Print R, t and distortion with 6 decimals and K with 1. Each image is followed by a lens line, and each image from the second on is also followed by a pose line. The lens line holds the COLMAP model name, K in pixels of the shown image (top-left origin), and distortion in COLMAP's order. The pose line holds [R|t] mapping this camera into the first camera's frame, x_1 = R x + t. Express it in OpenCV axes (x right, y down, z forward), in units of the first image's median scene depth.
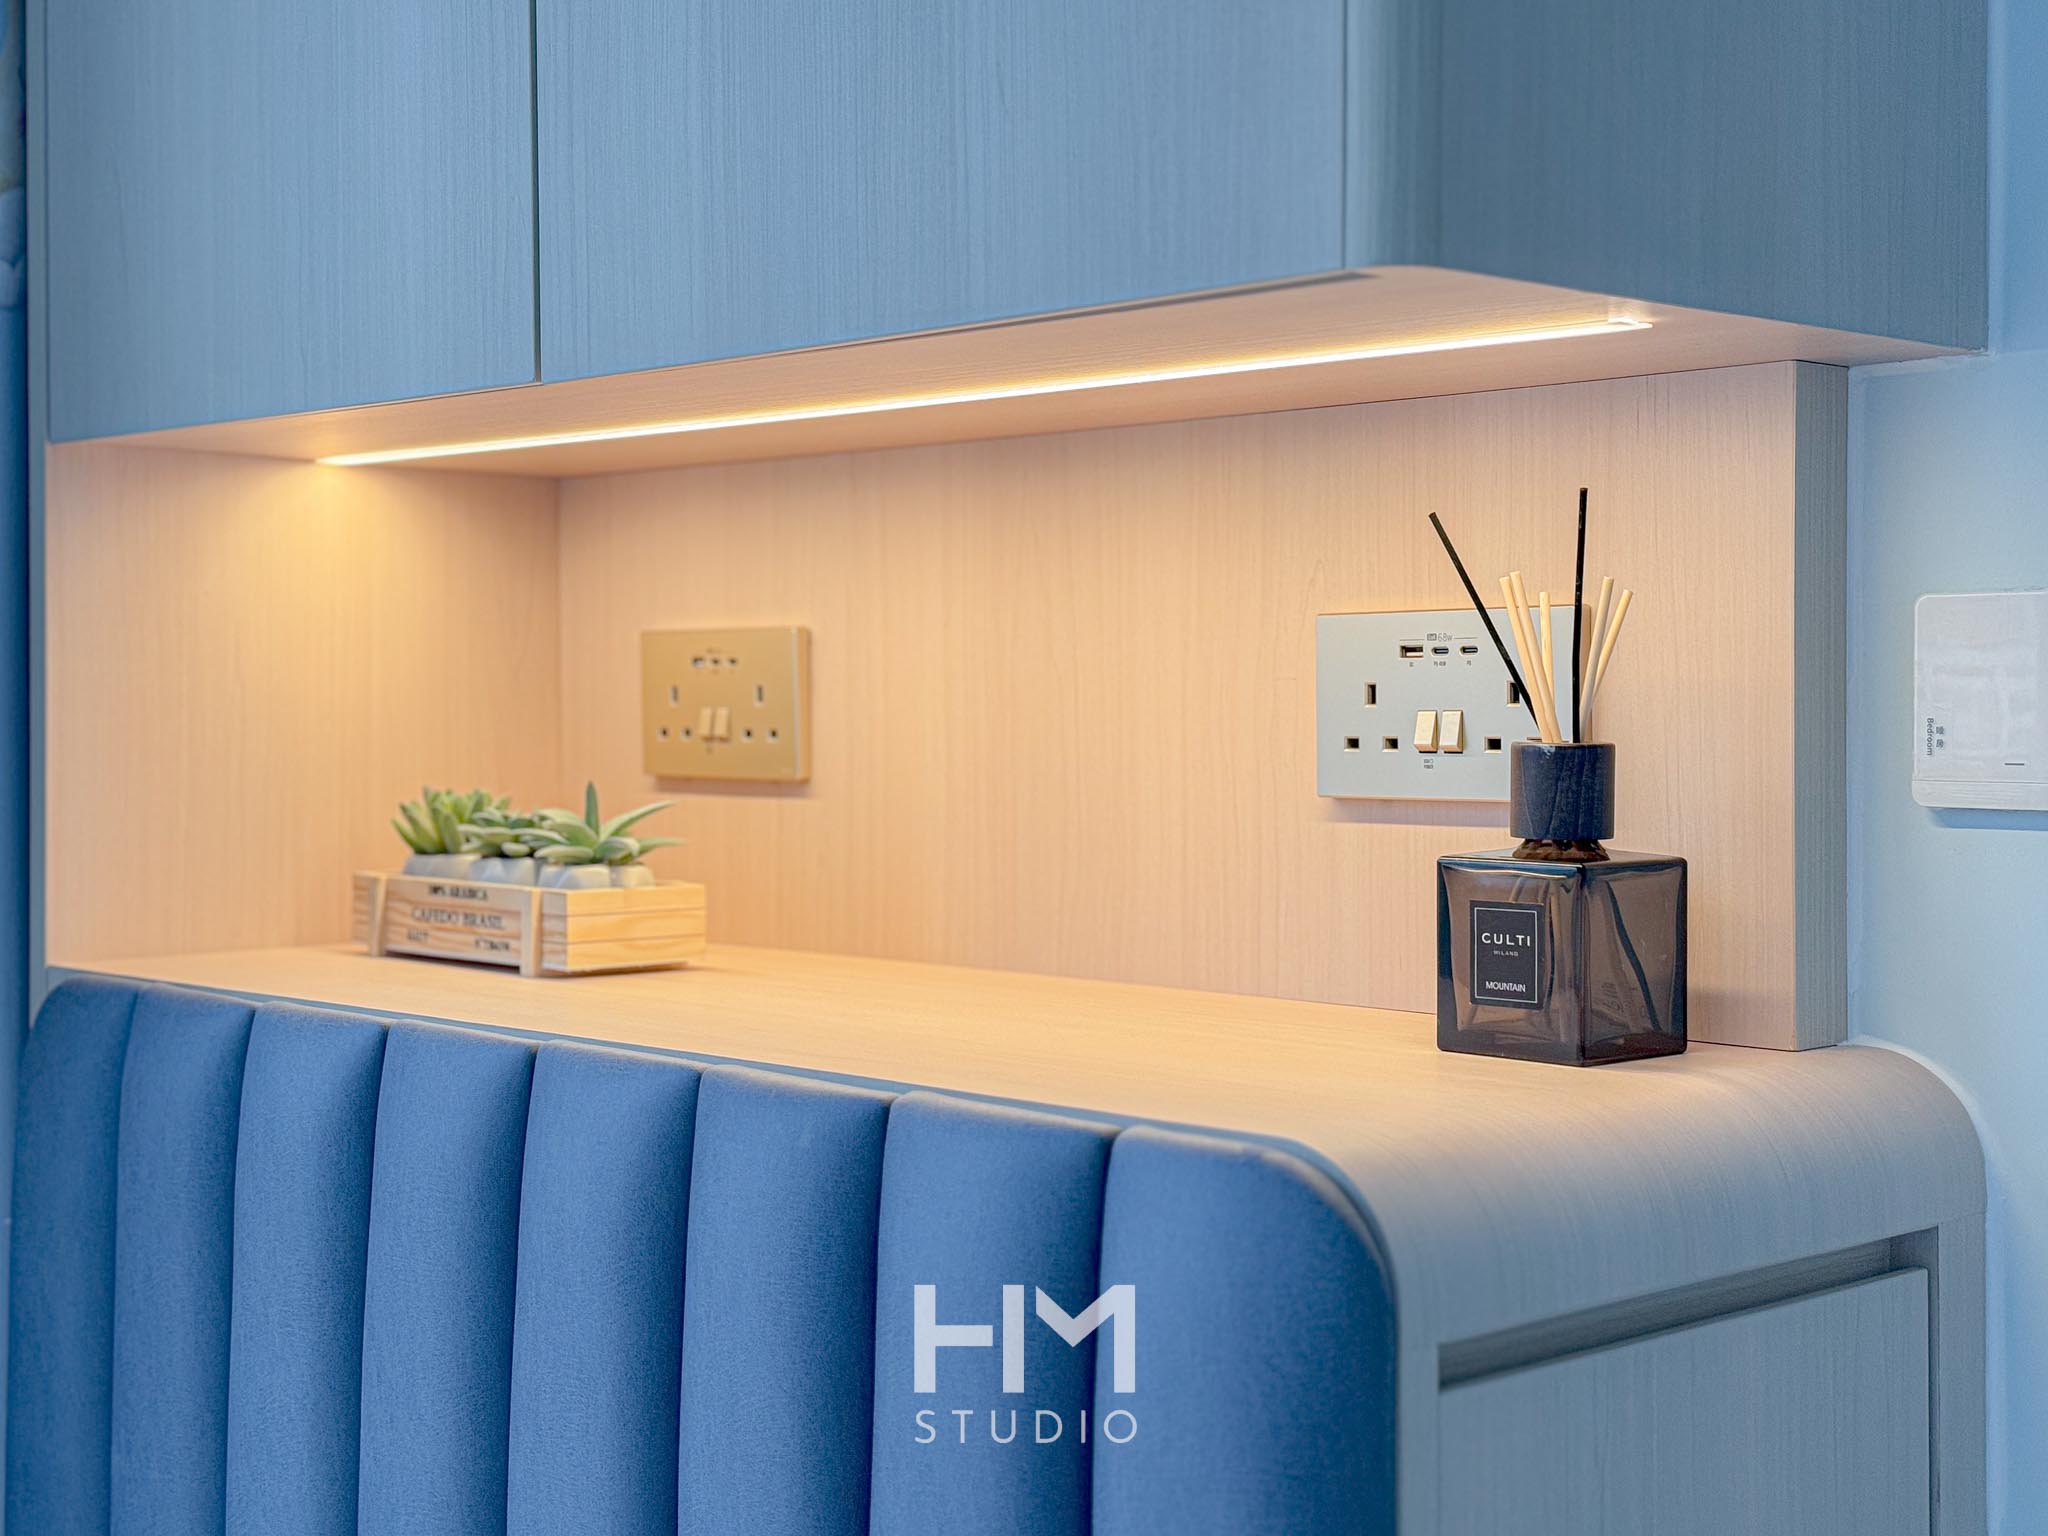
lens RADIAL K [[2845.4, 0, 1025.2], [0, 2845.4, 777.4], [0, 0, 1]] dist [0.130609, 0.000000]
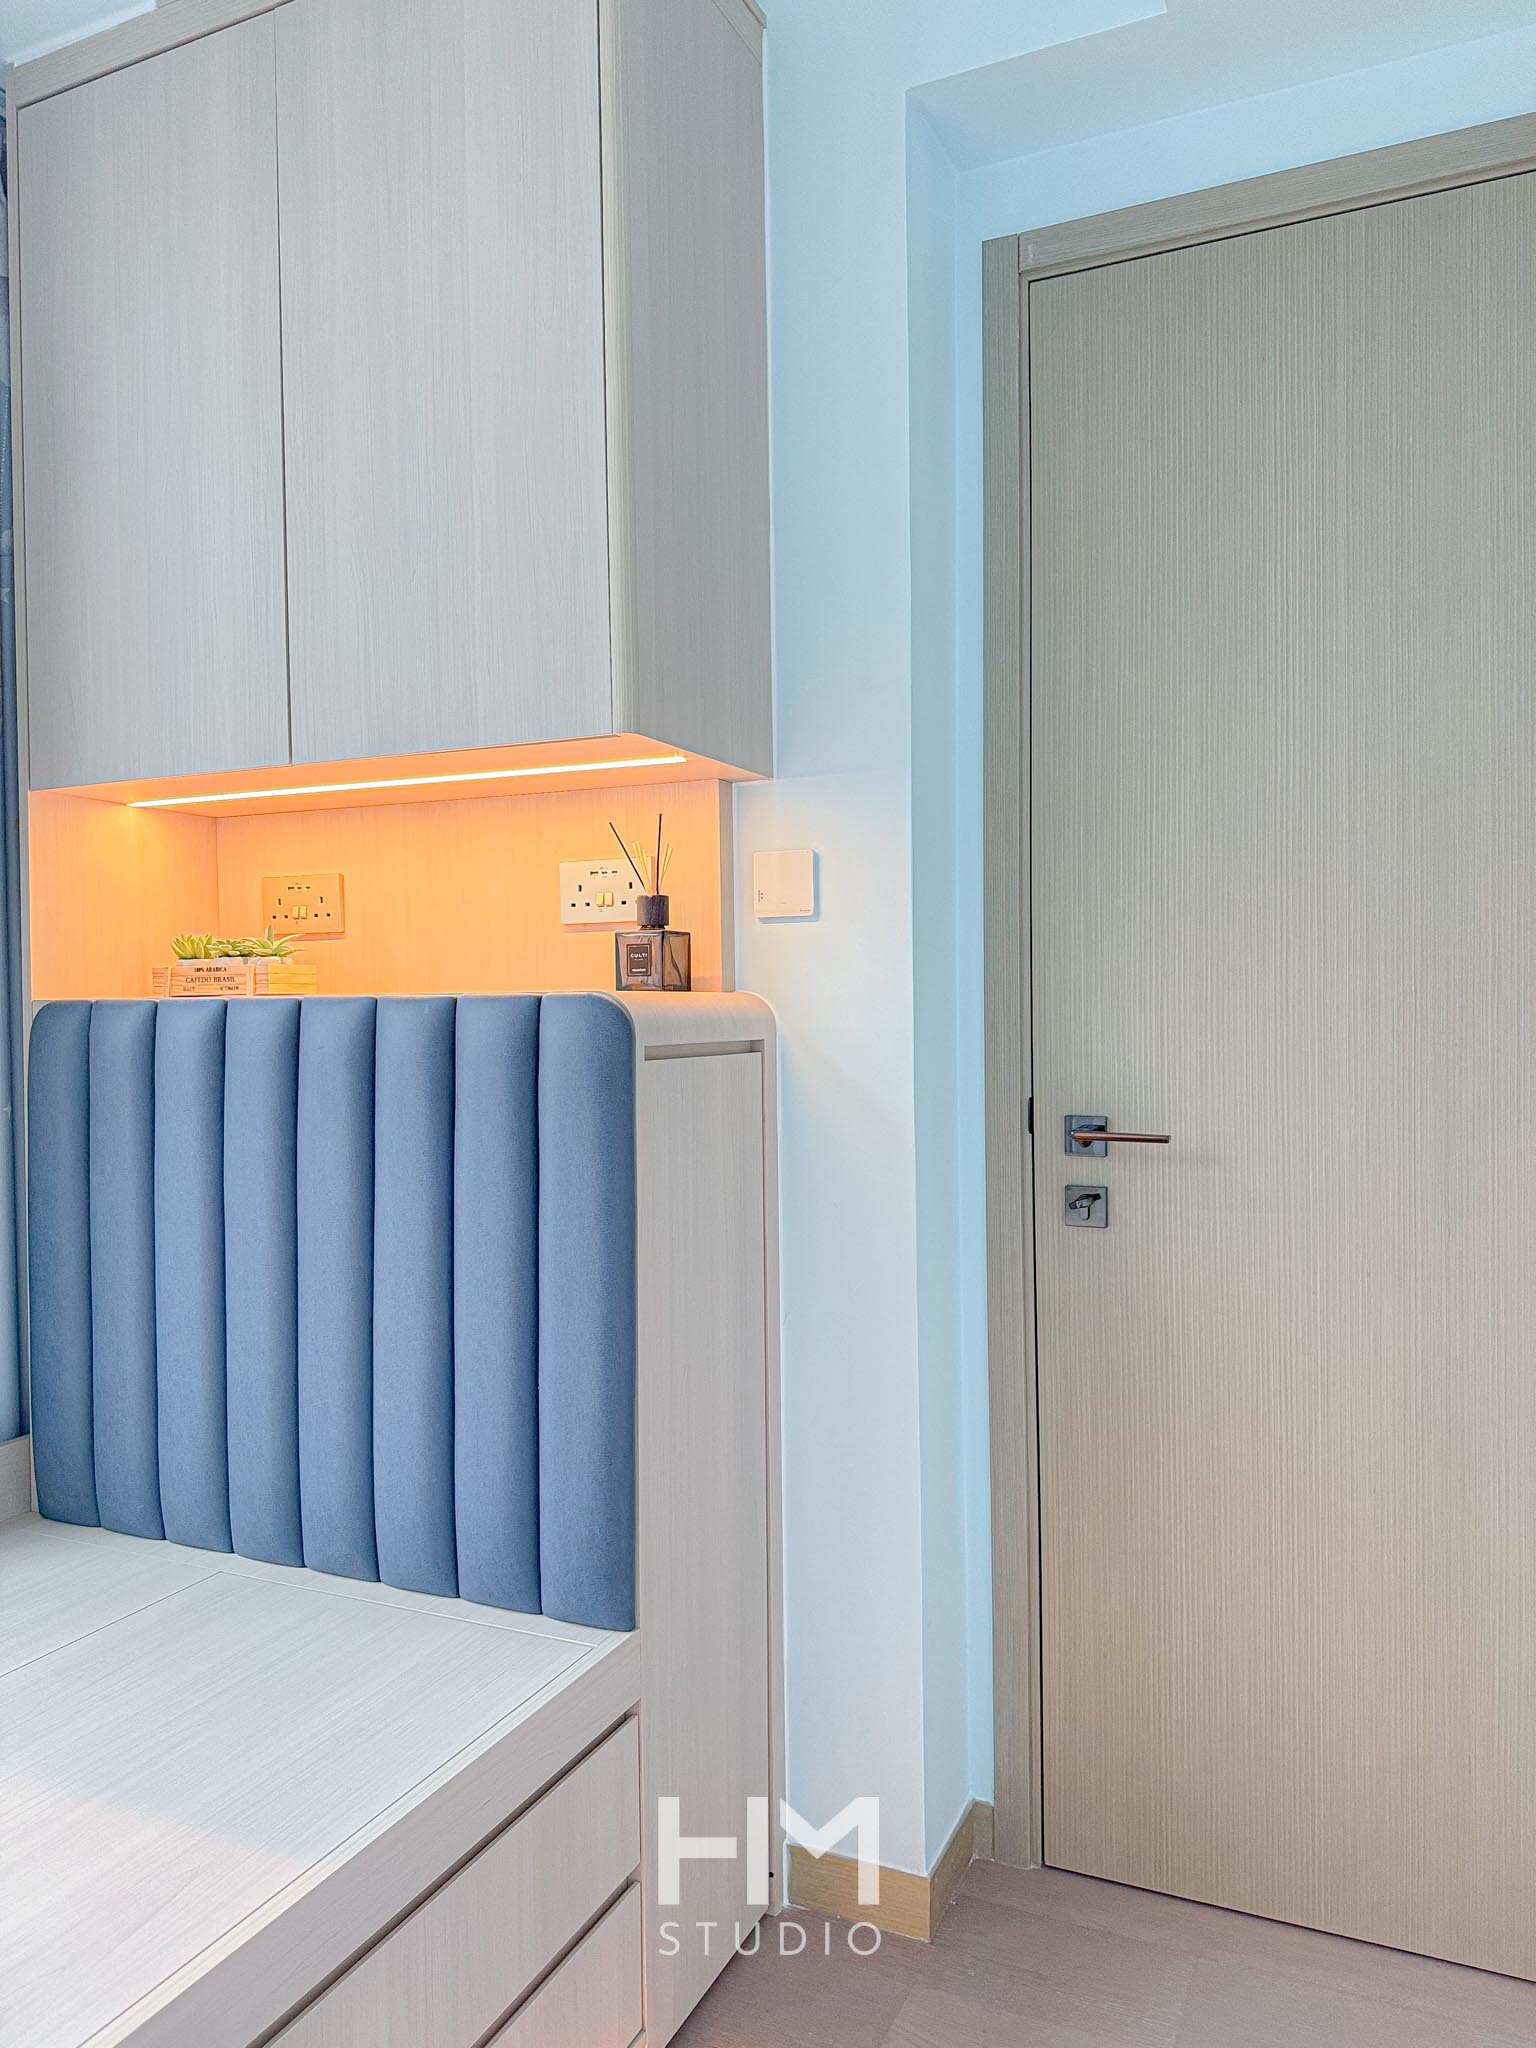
lens RADIAL K [[1469.1, 0, 778.3], [0, 1469.1, 1025.0], [0, 0, 1]] dist [0.037960, -0.050098]
pose [[0.930470, -0.011362, 0.366192, -0.272192], [0.015853, 0.999831, -0.009261, 0.143026], [-0.366025, 0.014423, 0.930493, -0.552315]]
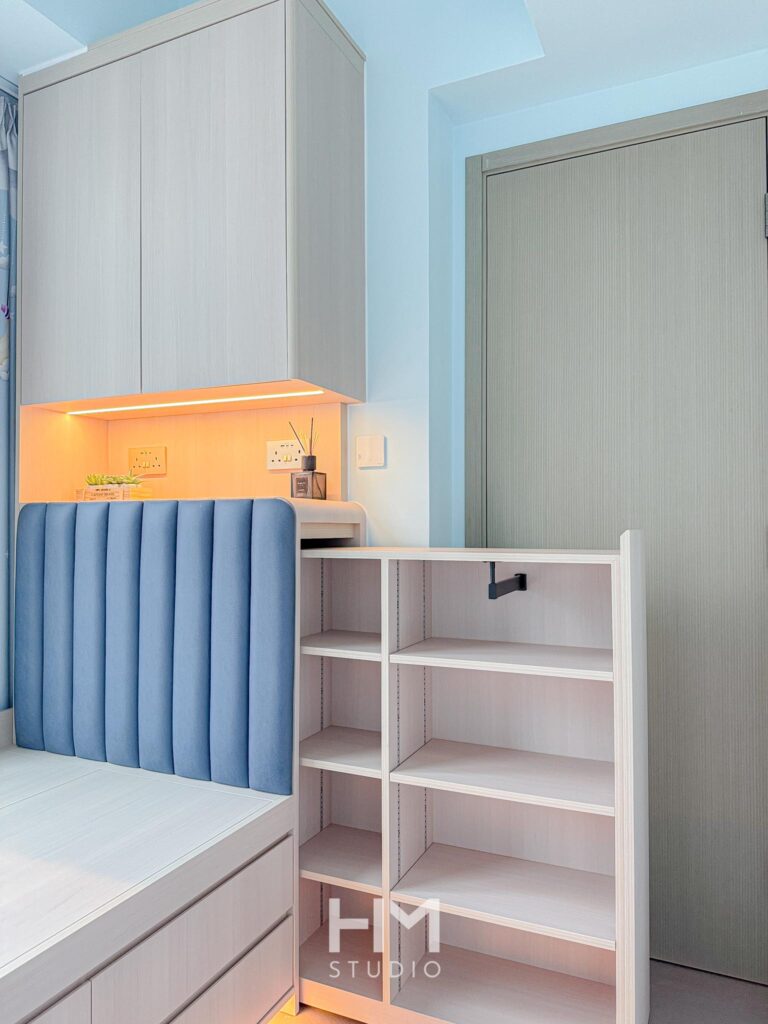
lens RADIAL K [[734.5, 0, 385.3], [0, 734.5, 514.0], [0, 0, 1]] dist [0.037960, -0.050098]
pose [[0.933571, 0.011681, 0.358203, -0.258830], [0.003809, 0.999089, -0.042506, 0.193587], [-0.358373, 0.041047, 0.932676, -0.673460]]
